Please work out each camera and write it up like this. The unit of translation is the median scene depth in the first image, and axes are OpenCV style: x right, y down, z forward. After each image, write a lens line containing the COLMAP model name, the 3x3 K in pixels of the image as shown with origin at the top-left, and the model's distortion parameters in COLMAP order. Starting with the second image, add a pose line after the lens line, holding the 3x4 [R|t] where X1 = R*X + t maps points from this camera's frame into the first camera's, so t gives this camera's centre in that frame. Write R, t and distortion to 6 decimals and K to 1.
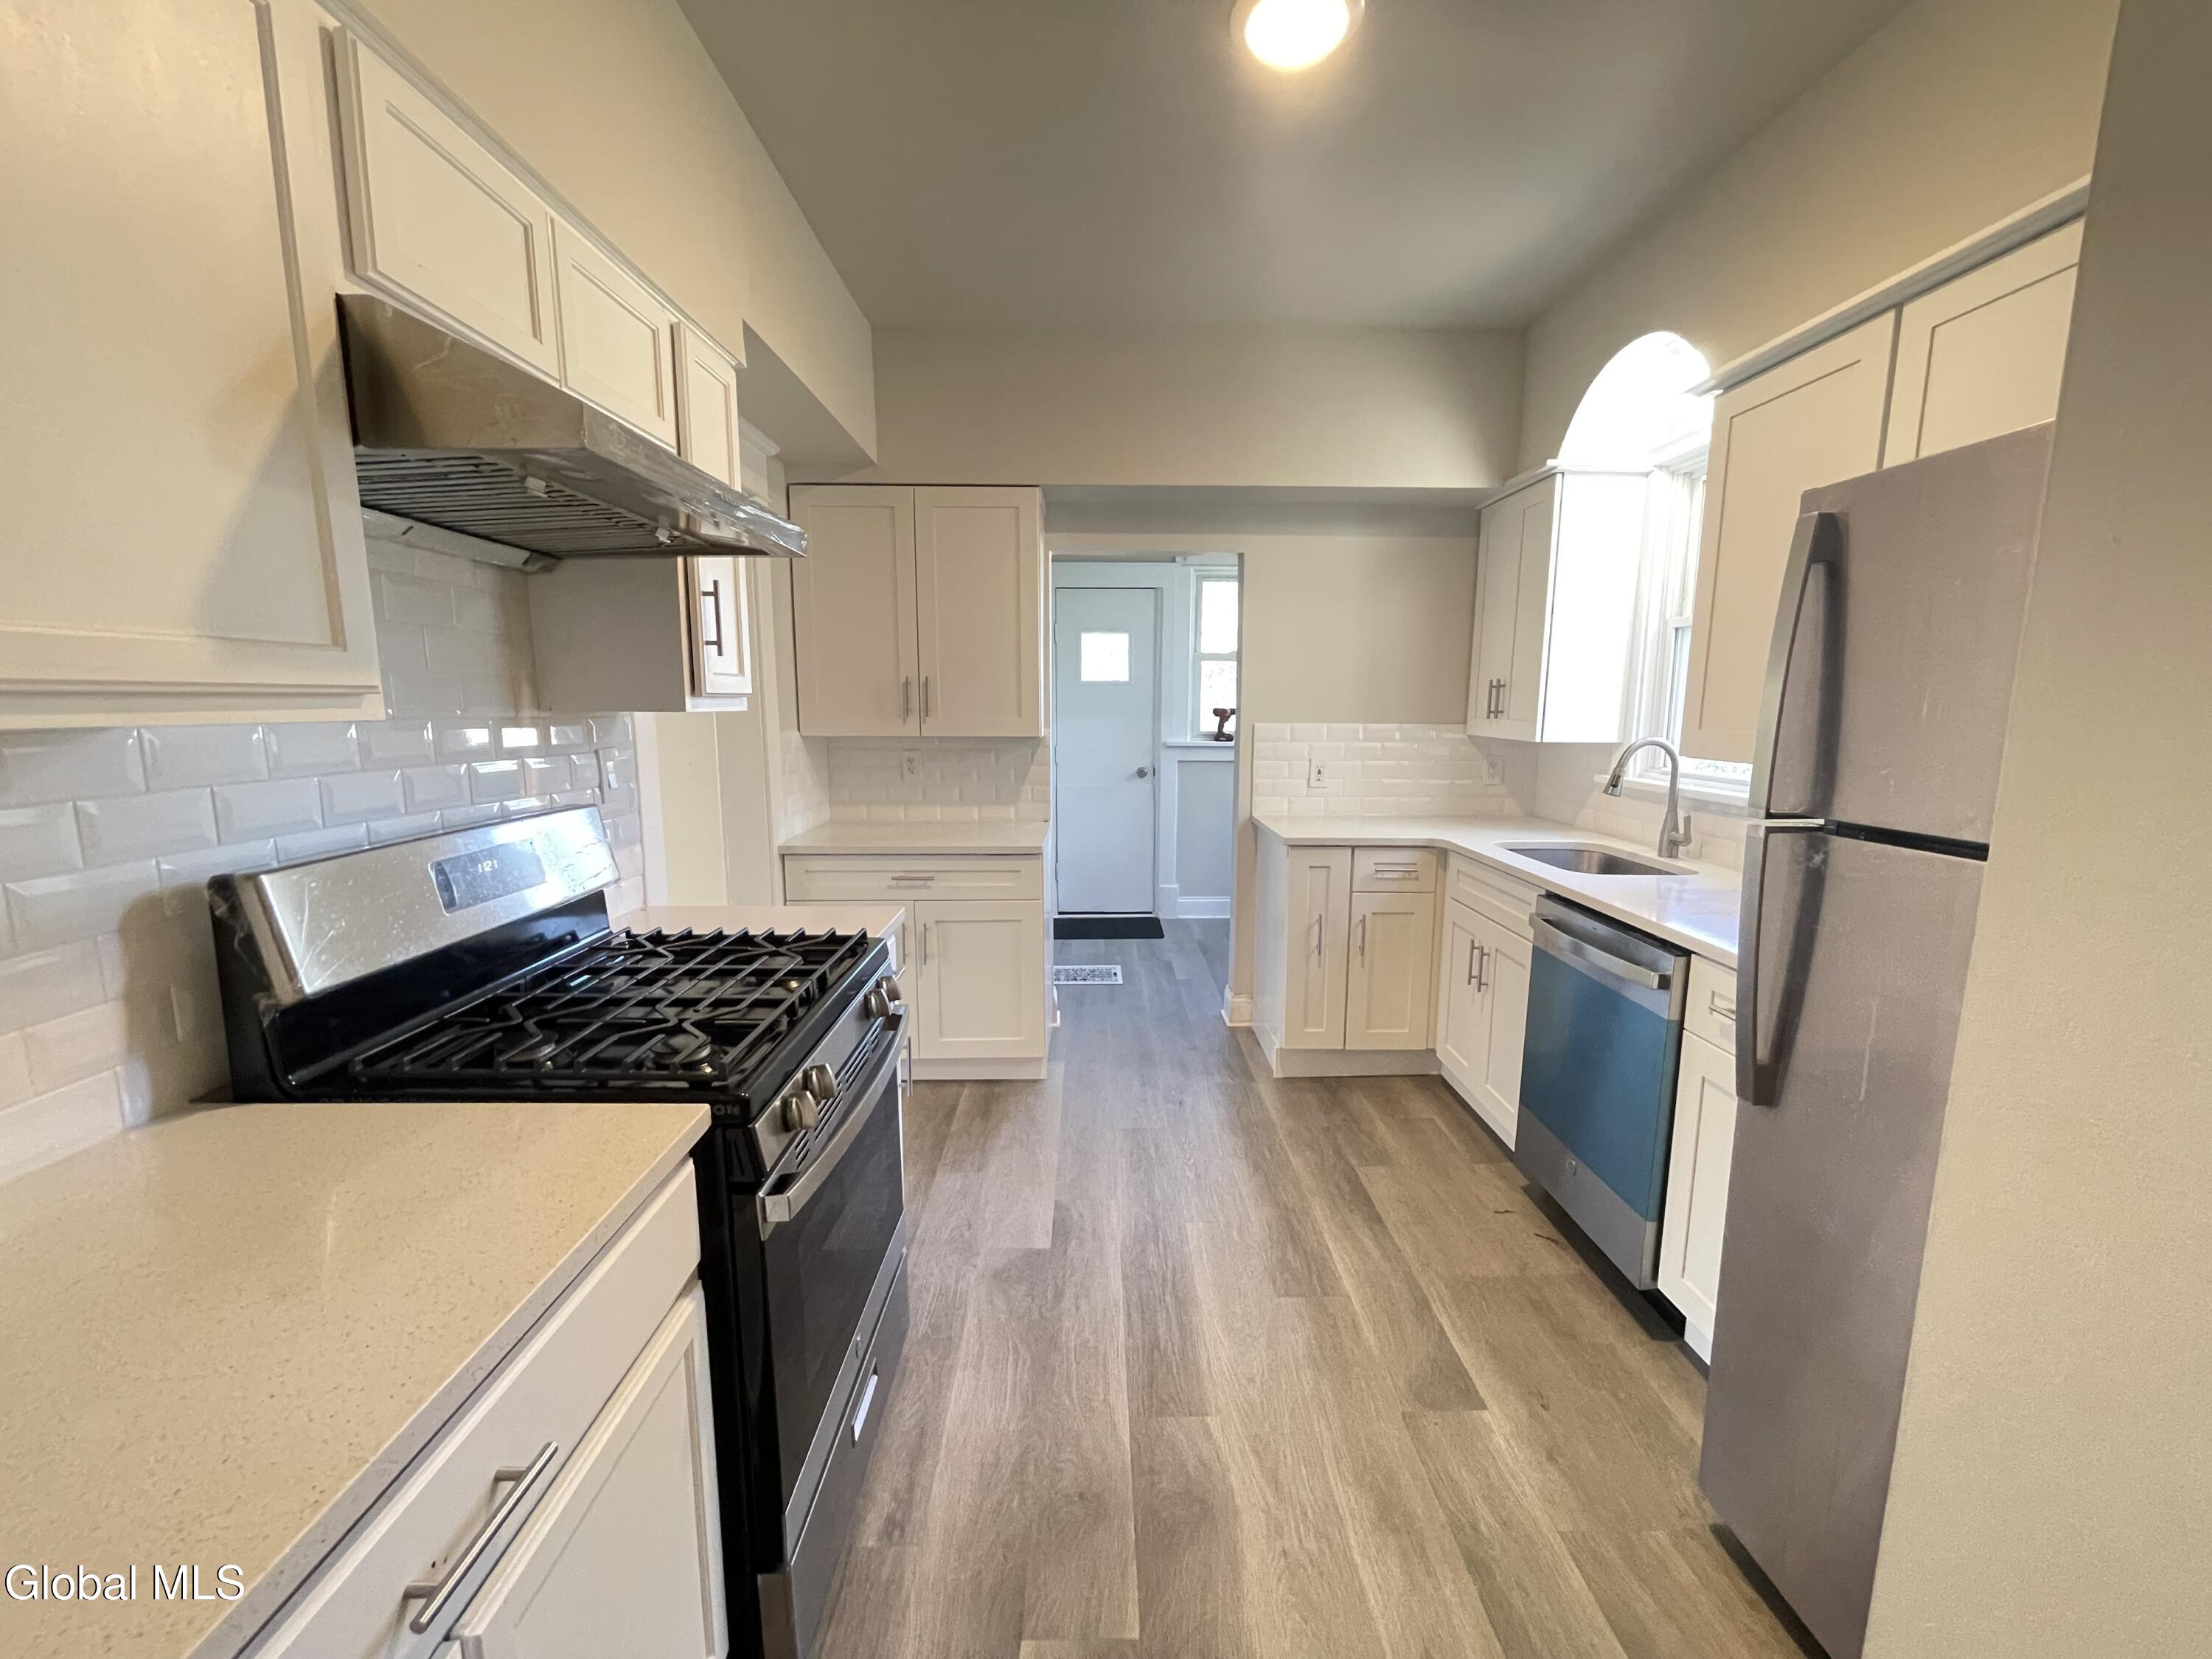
lens RADIAL K [[902.5, 0, 1116.9], [0, 902.5, 836.9], [0, 0, 1]] dist [0.001723, -0.000579]
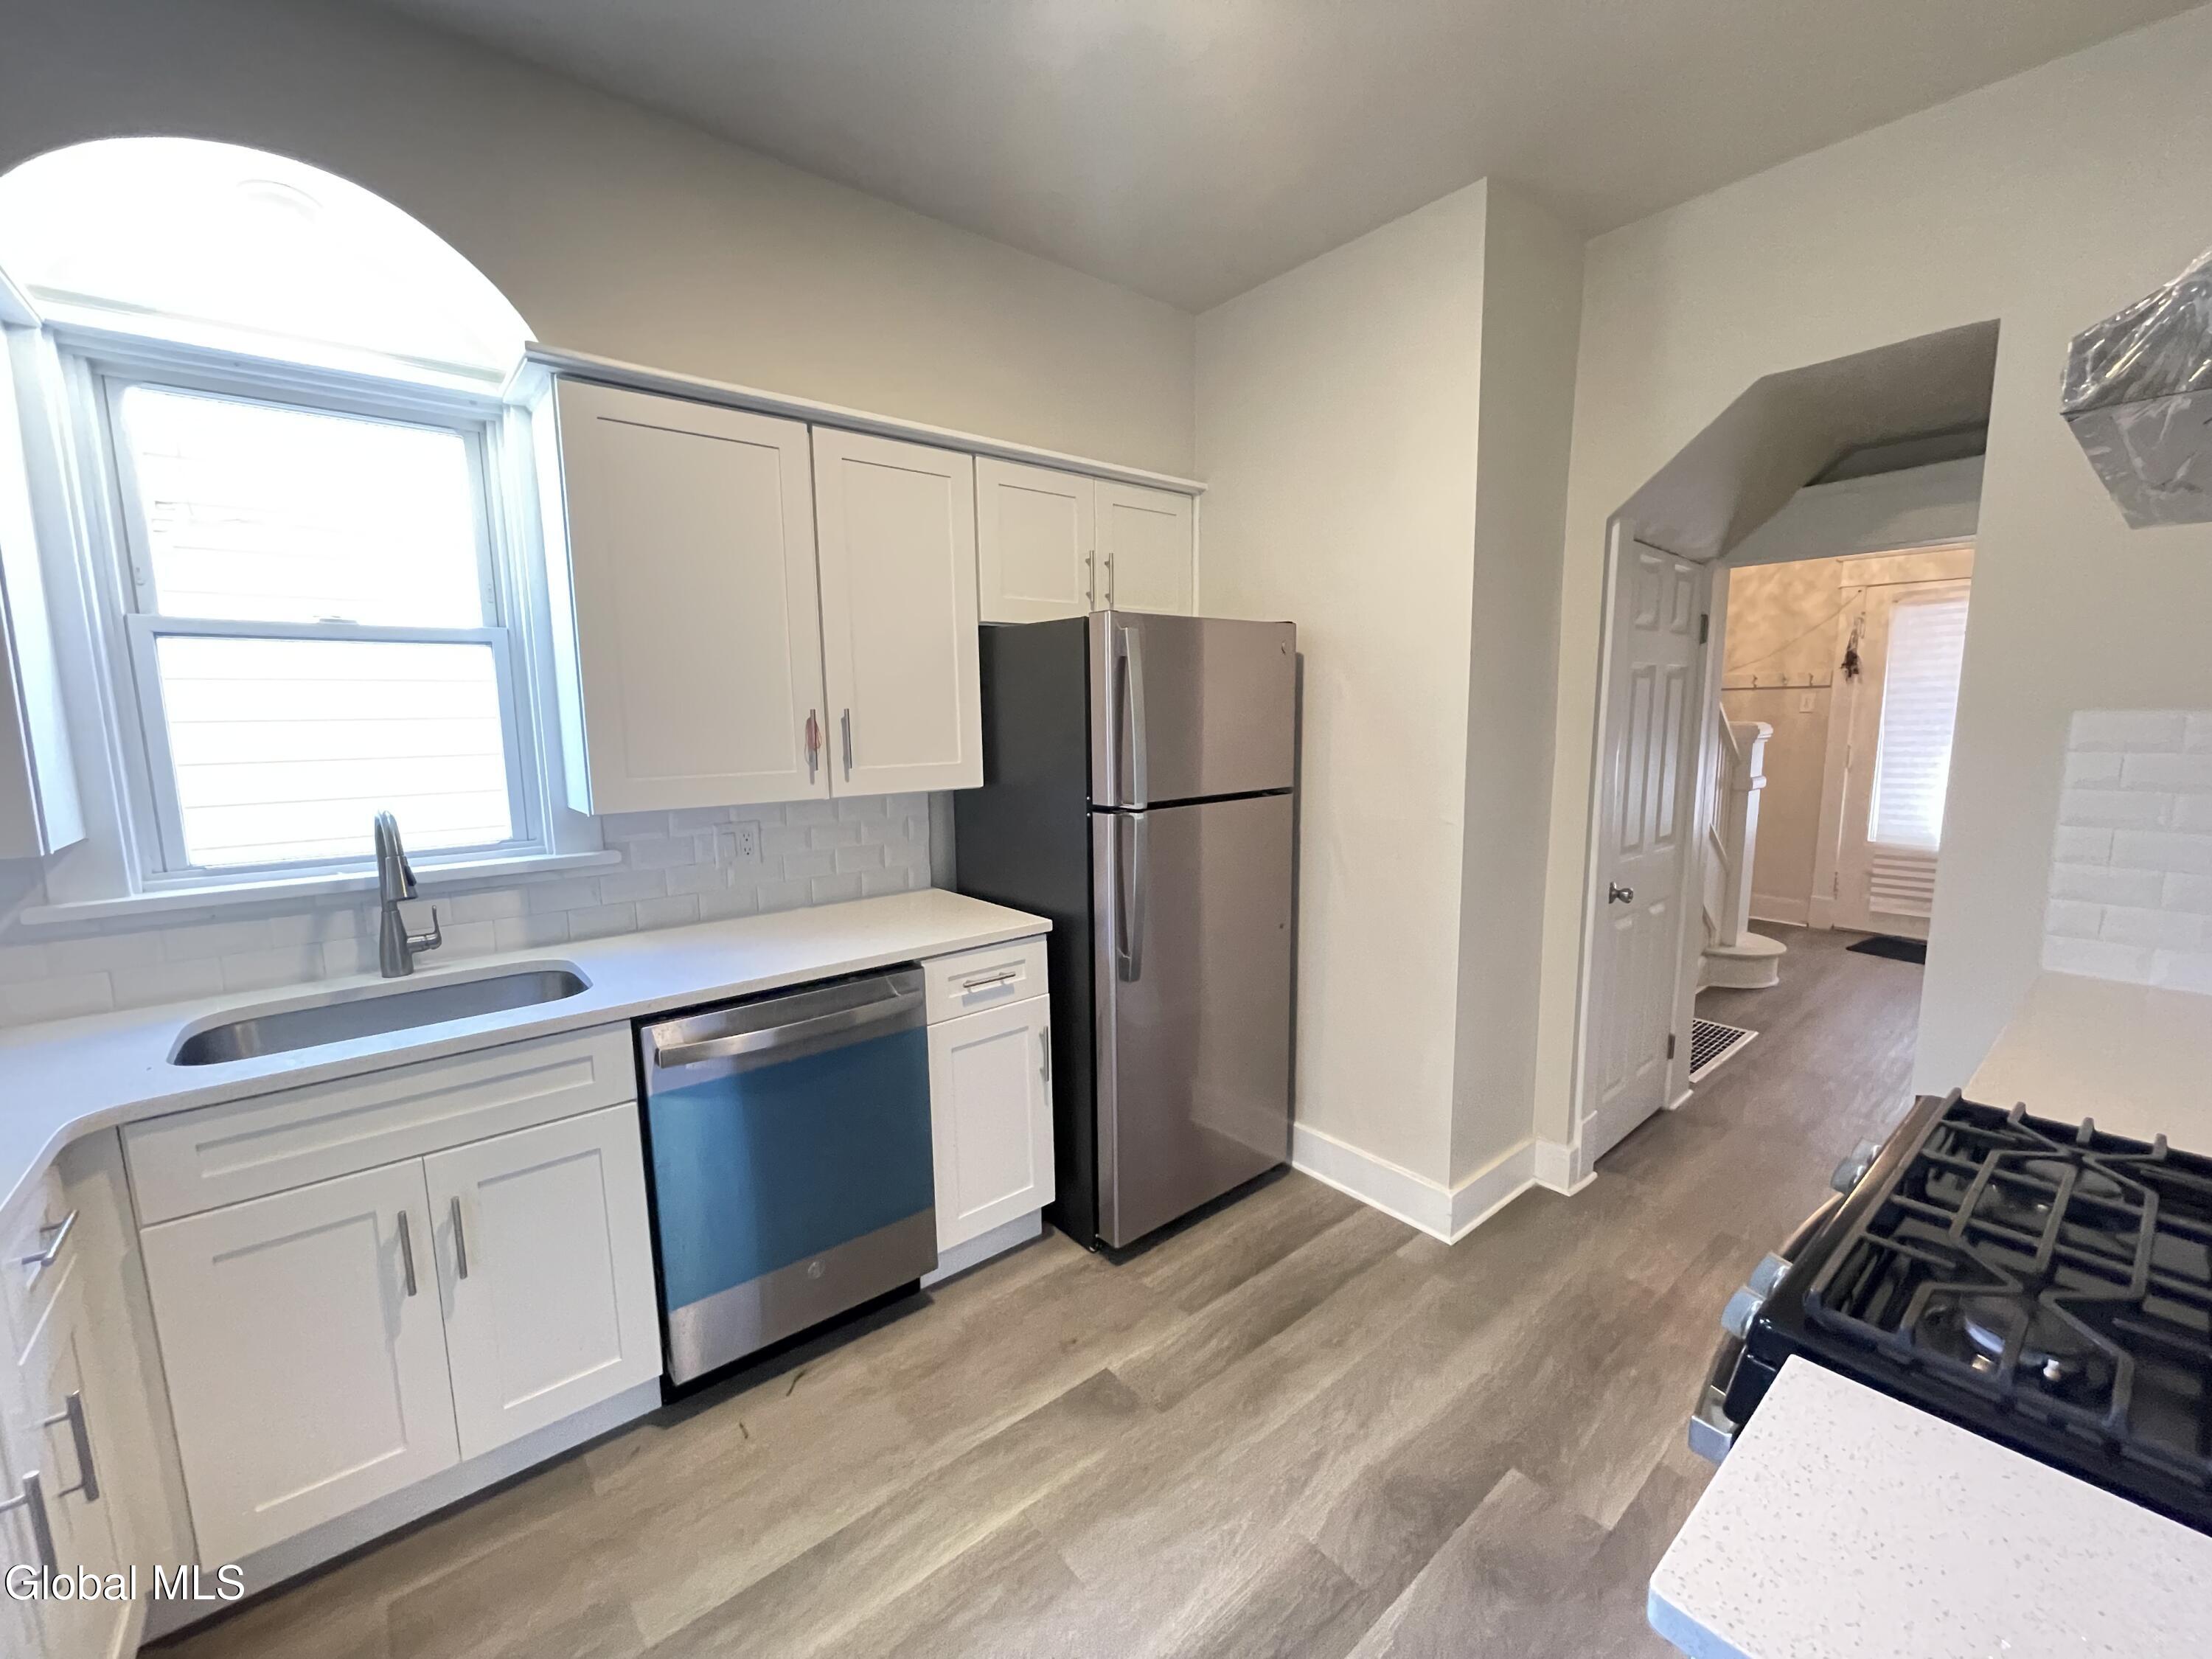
lens RADIAL K [[902.5, 0, 1098.8], [0, 902.5, 834.5], [0, 0, 1]] dist [0.001723, -0.000579]
pose [[-0.617558, -0.103687, 0.779661, -0.357946], [0.128446, 0.964669, 0.230032, -0.245842], [-0.775966, 0.242202, -0.582421, 1.363074]]
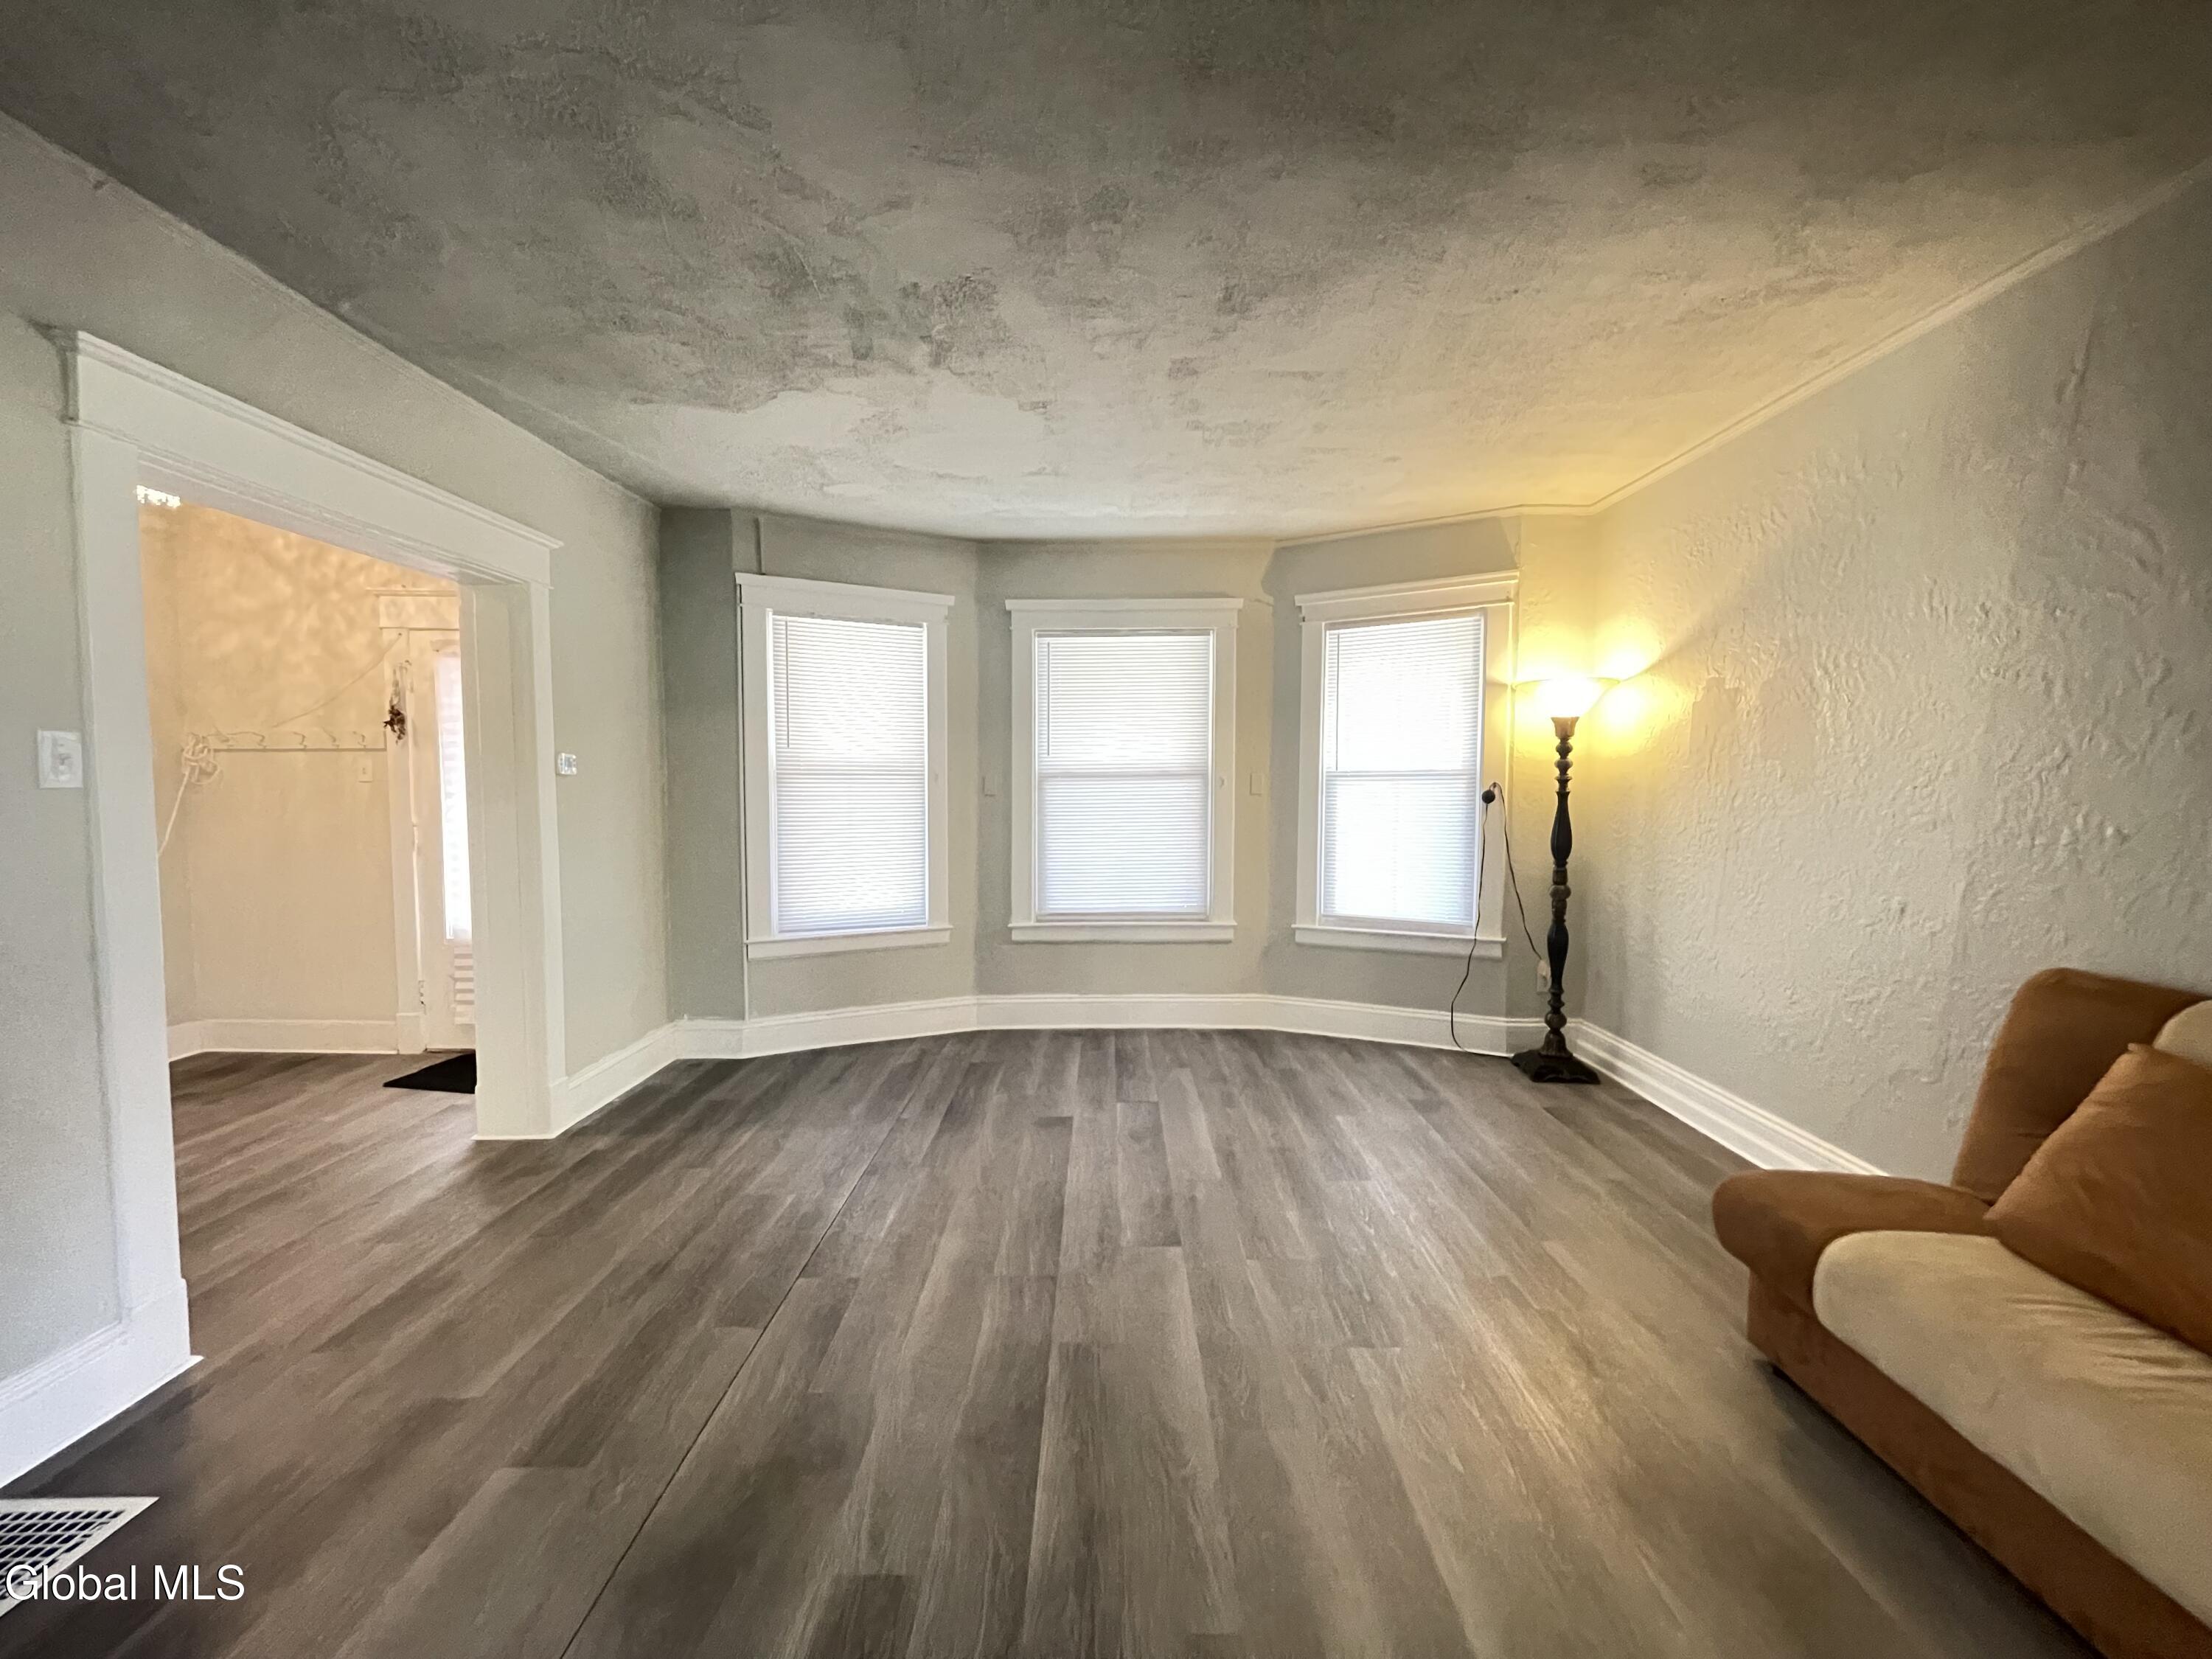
lens RADIAL K [[902.5, 0, 1103.1], [0, 902.5, 836.8], [0, 0, 1]] dist [0.001723, -0.000579]
pose [[-0.999560, -0.009274, 0.028178, -1.371785], [-0.003136, 0.977592, 0.210487, -0.016494], [-0.029499, 0.210306, -0.977191, 0.023923]]
